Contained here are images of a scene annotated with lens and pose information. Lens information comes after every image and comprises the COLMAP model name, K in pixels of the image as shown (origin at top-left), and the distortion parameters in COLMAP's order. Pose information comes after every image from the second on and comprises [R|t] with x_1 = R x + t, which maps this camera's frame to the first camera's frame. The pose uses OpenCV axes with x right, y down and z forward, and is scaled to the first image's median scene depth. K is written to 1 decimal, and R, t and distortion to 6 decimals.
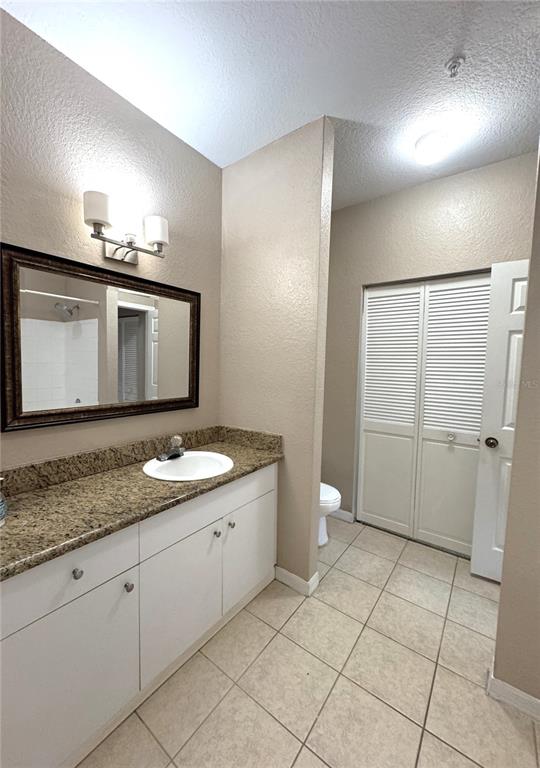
lens RADIAL K [[307.5, 0, 268.9], [0, 307.5, 380.3], [0, 0, 1]] dist [-0.025191, -0.000298]
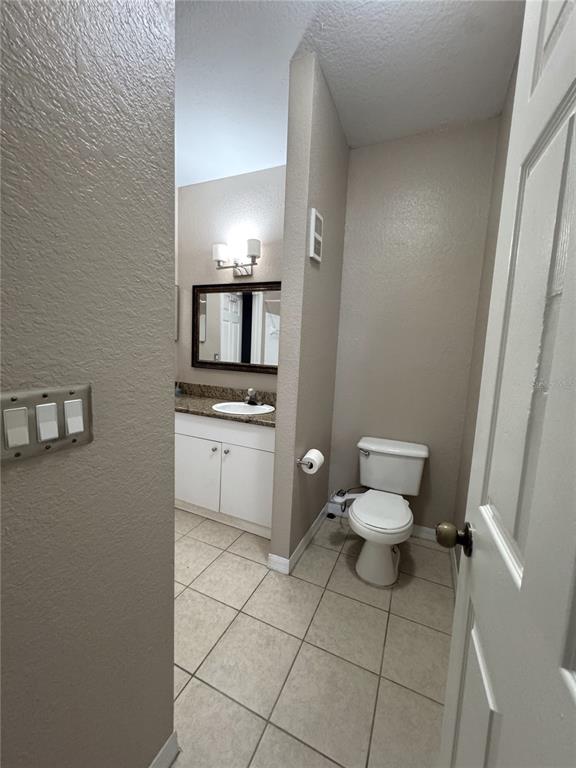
lens RADIAL K [[318.2, 0, 288.1], [0, 318.2, 383.5], [0, 0, 1]] dist [-0.007442, 0.000542]
pose [[0.213020, 0.124529, -0.969080, 1.364107], [-0.097195, 0.989626, 0.105804, -0.028232], [0.972201, 0.071652, 0.222914, 0.962890]]
